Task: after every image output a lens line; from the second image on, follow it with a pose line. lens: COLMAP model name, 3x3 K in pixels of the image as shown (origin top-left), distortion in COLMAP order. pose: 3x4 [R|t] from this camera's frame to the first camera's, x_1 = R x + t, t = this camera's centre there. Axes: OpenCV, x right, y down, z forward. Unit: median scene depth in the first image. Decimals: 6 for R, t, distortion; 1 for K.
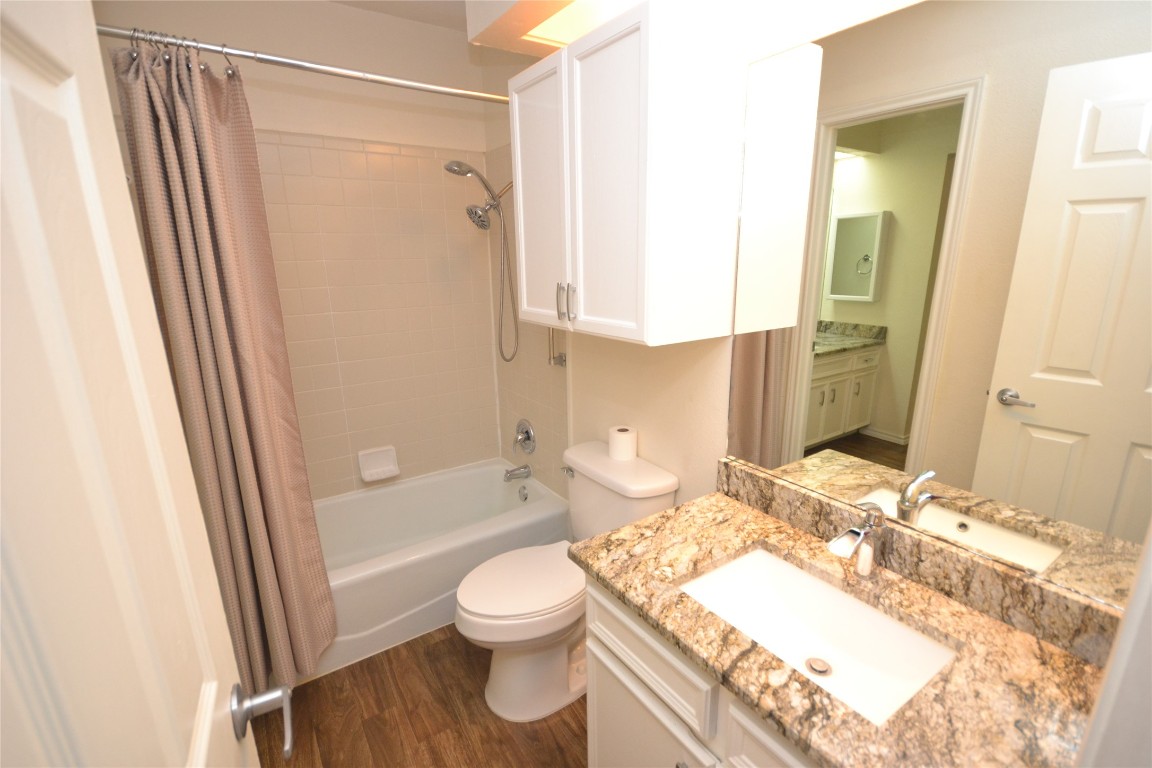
lens RADIAL K [[522.2, 0, 575.3], [0, 522.2, 384.6], [0, 0, 1]] dist [-0.001475, -0.001368]
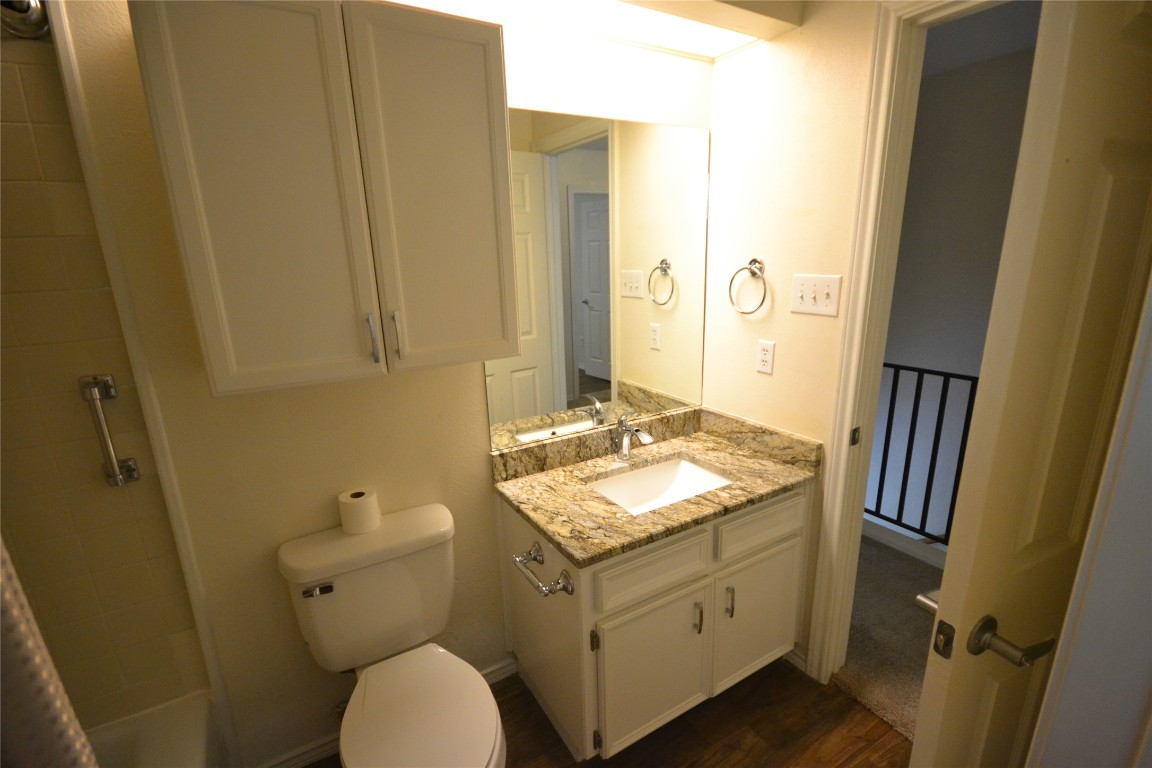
lens RADIAL K [[522.2, 0, 575.9], [0, 522.2, 390.8], [0, 0, 1]] dist [-0.001475, -0.001368]
pose [[0.066877, -0.239576, 0.968572, -0.894897], [0.268011, 0.939382, 0.213850, -0.206108], [-0.961092, 0.245287, 0.127032, 0.790919]]
